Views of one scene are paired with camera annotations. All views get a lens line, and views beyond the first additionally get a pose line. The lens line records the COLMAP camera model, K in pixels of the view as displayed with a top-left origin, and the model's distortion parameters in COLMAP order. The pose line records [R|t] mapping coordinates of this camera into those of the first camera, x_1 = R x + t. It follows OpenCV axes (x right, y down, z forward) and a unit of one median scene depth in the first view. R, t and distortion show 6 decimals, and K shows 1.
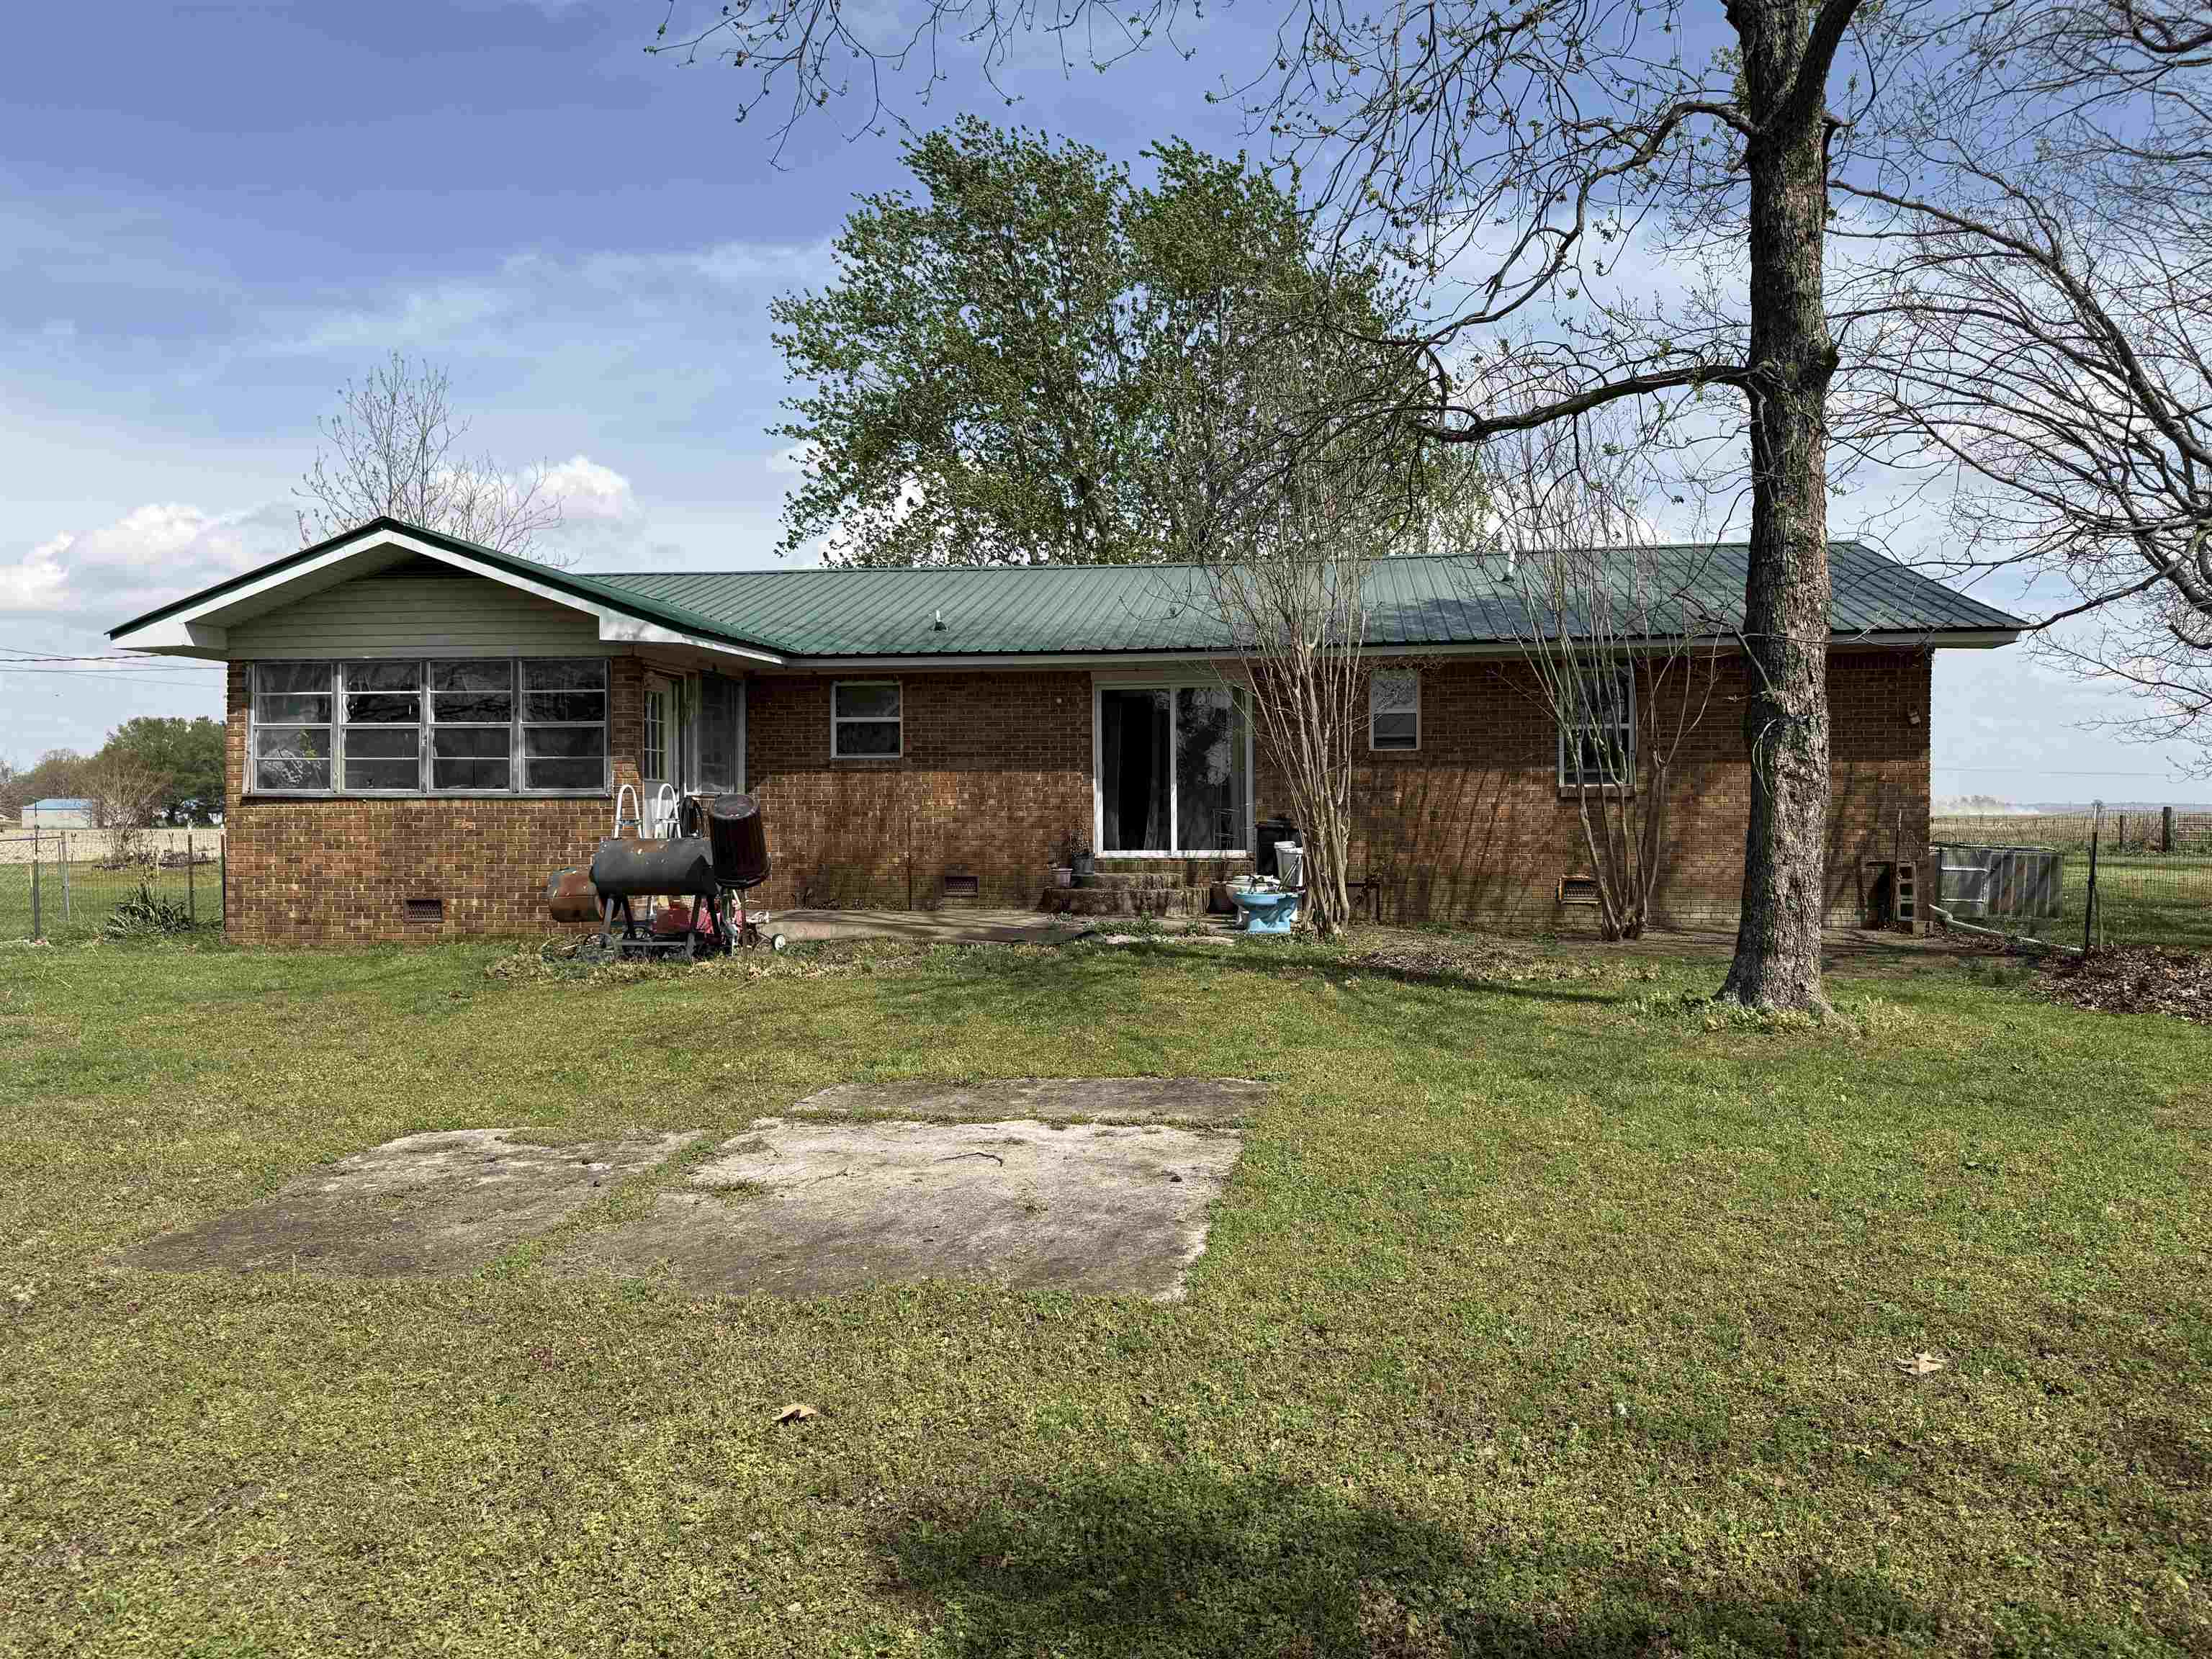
lens RADIAL K [[1551.8, 0, 1104.5], [0, 1551.8, 835.6], [0, 0, 1]] dist [-0.004128, -0.008553]
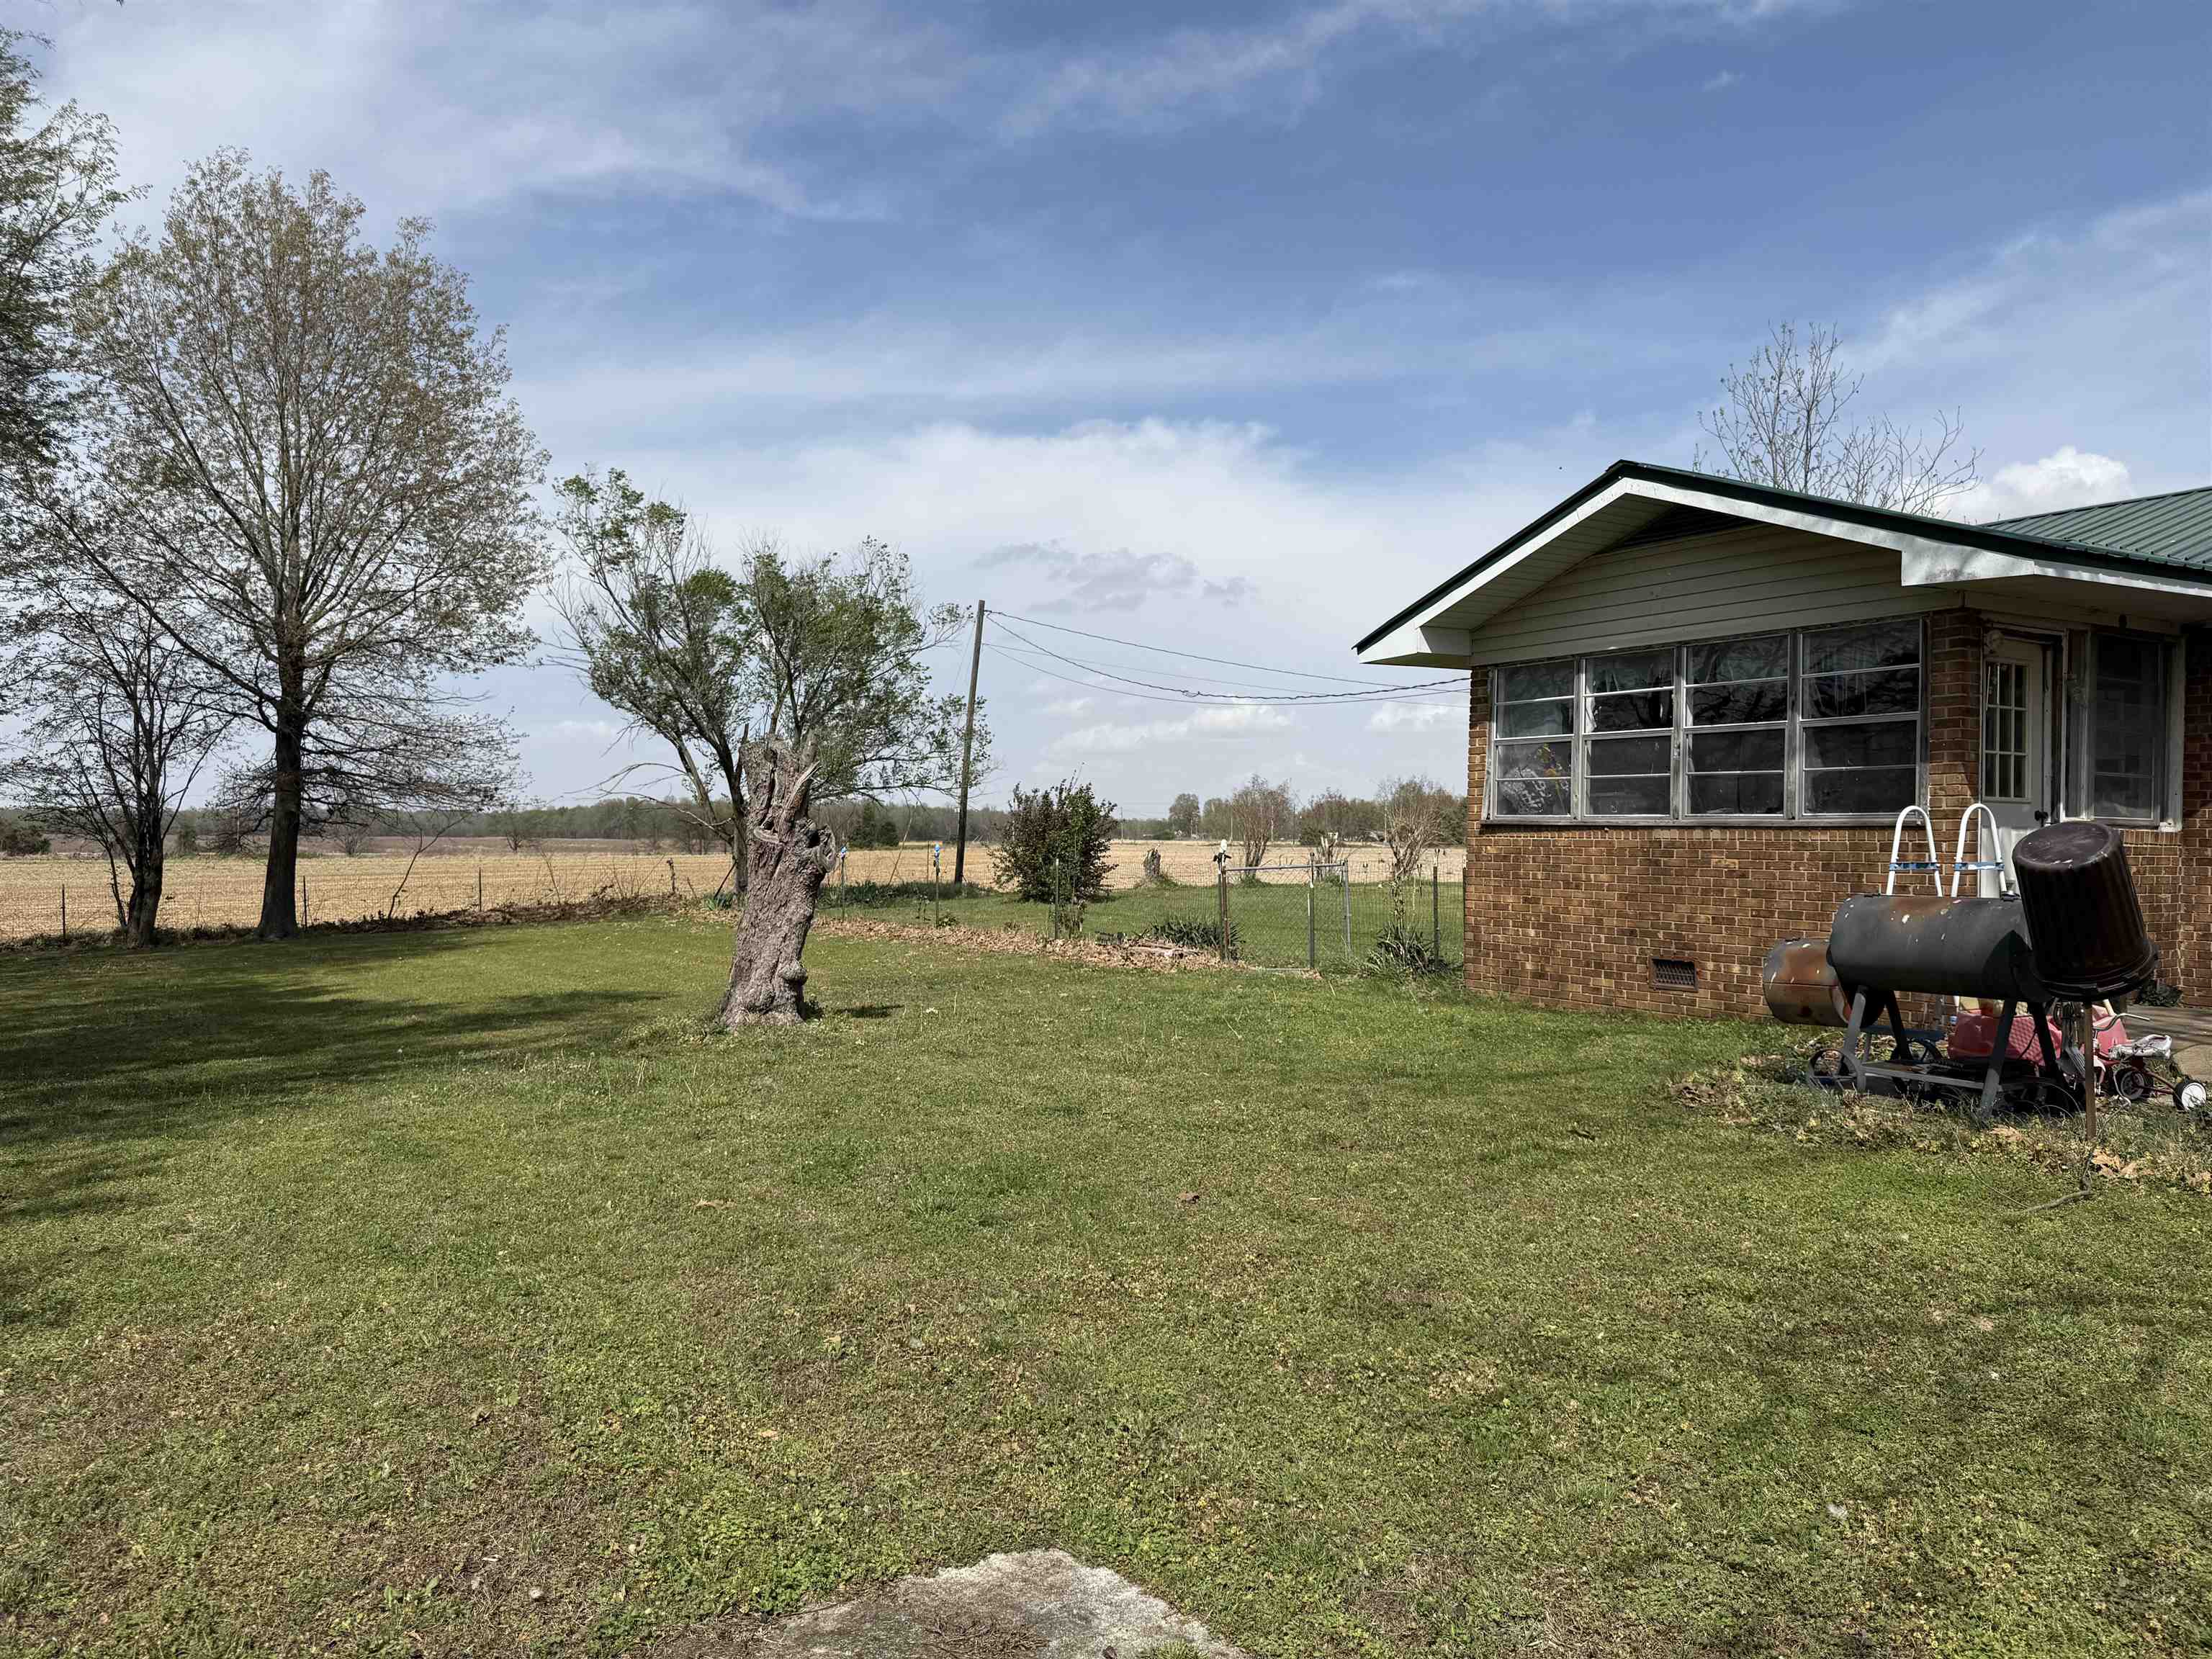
lens RADIAL K [[1468.6, 0, 1106.0], [0, 1468.6, 829.5], [0, 0, 1]] dist [-0.006897, -0.027080]
pose [[0.597906, 0.005475, -0.801548, -0.029118], [-0.022139, 0.999708, -0.009686, -0.009435], [0.801261, 0.023537, 0.597852, 0.345481]]
